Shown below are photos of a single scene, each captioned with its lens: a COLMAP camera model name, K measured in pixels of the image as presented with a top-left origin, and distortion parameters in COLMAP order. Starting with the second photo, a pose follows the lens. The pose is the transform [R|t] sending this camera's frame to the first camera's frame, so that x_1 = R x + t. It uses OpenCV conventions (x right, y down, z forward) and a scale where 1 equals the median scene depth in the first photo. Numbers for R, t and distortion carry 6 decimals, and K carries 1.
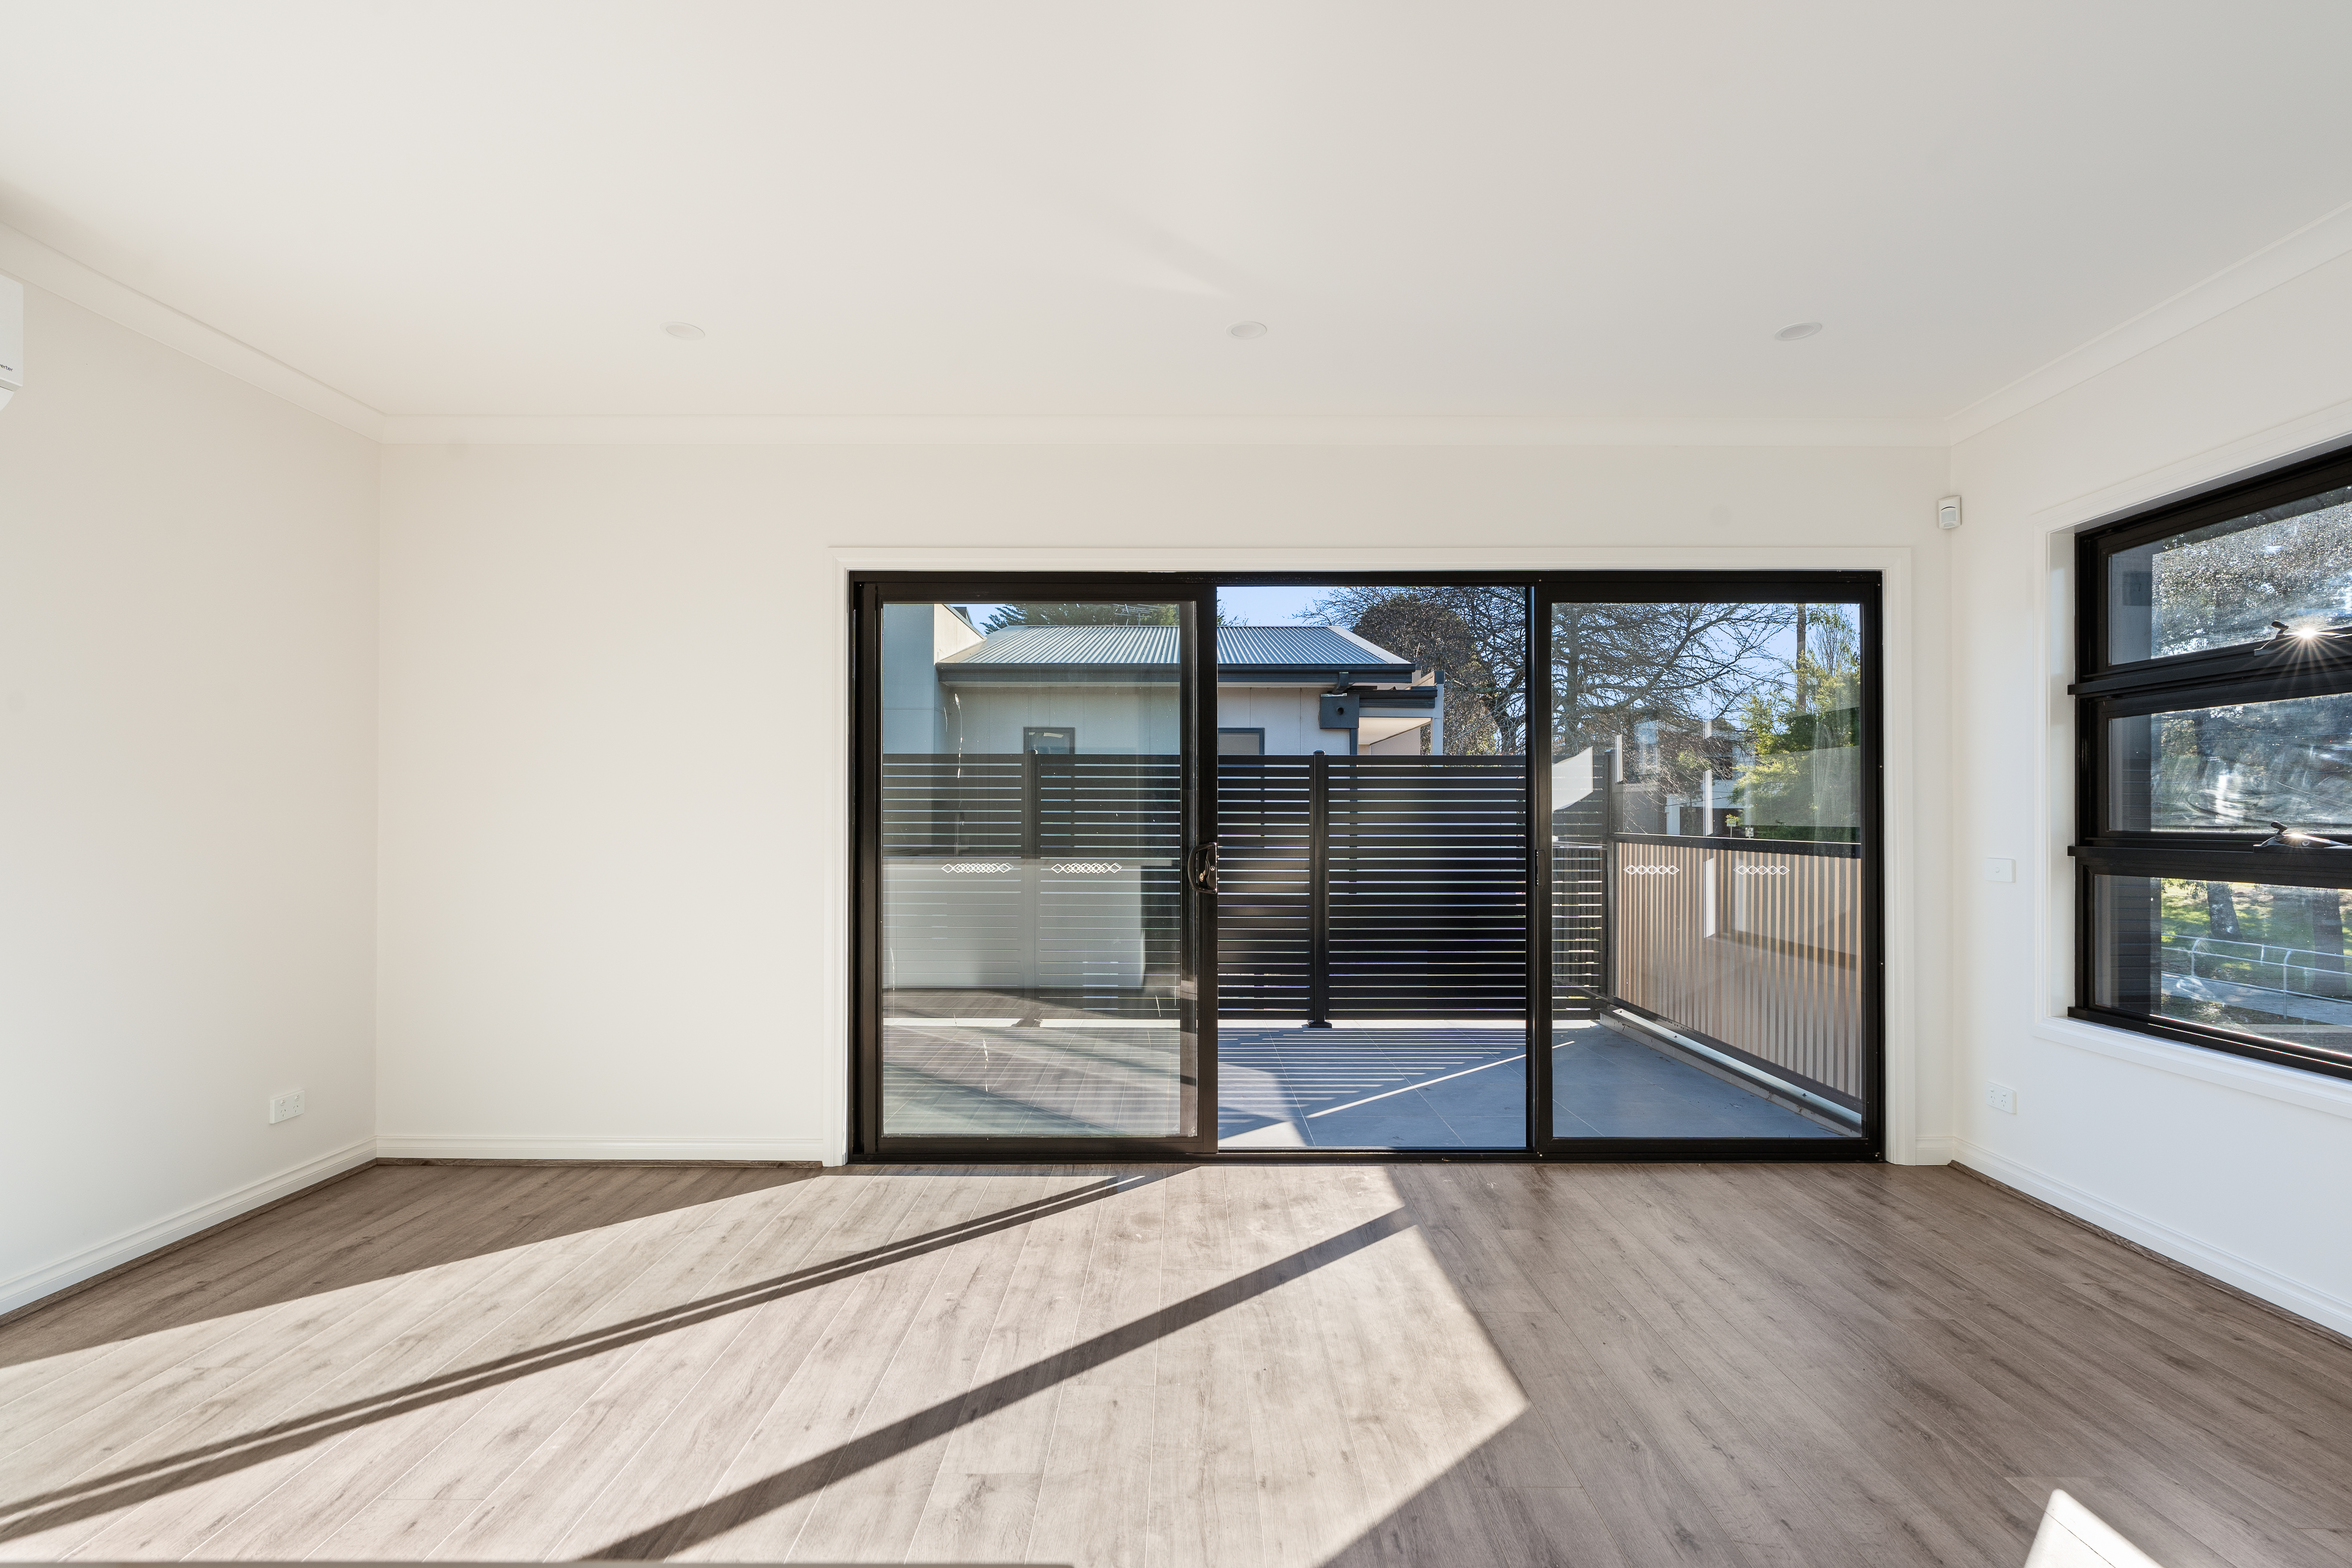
lens RADIAL K [[1132.7, 0, 1172.6], [0, 1132.7, 796.7], [0, 0, 1]] dist [0.001297, 0.001028]
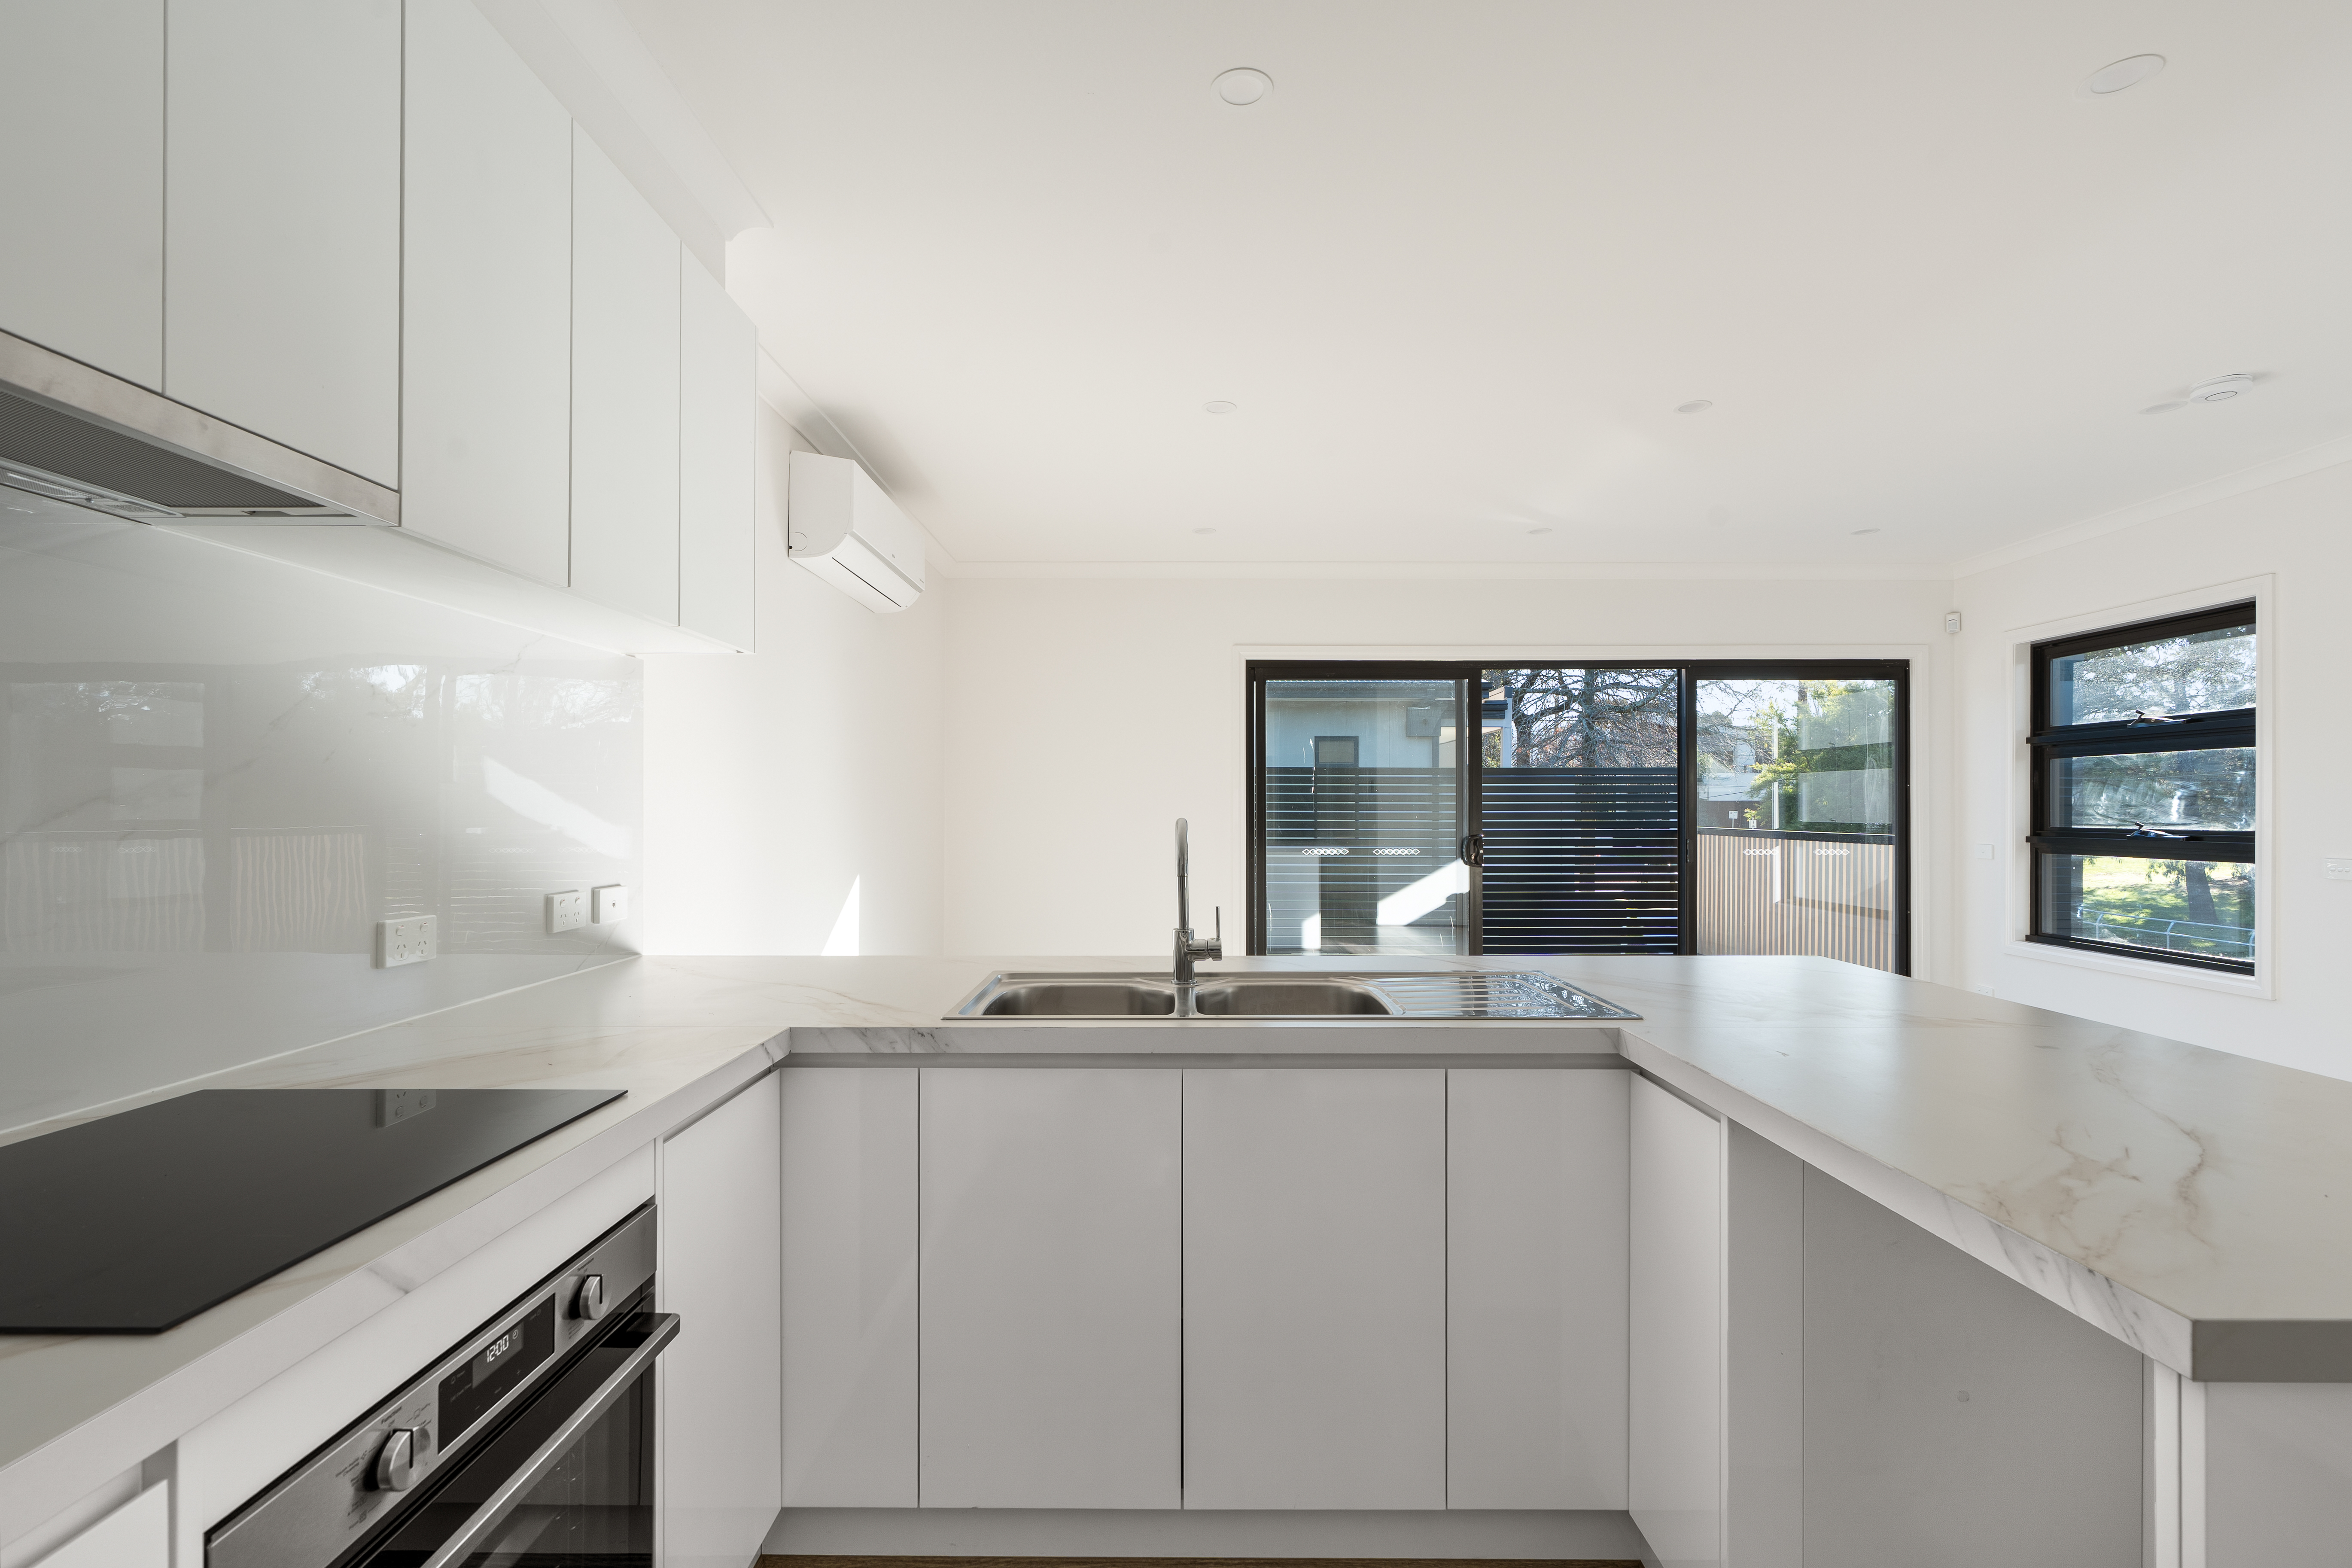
lens RADIAL K [[1132.7, 0, 1179.8], [0, 1132.7, 797.2], [0, 0, 1]] dist [0.001297, 0.001028]
pose [[0.999943, -0.002951, 0.010235, -0.395723], [0.002880, 0.999972, 0.006896, -0.024295], [-0.010255, -0.006866, 0.999924, -0.551222]]
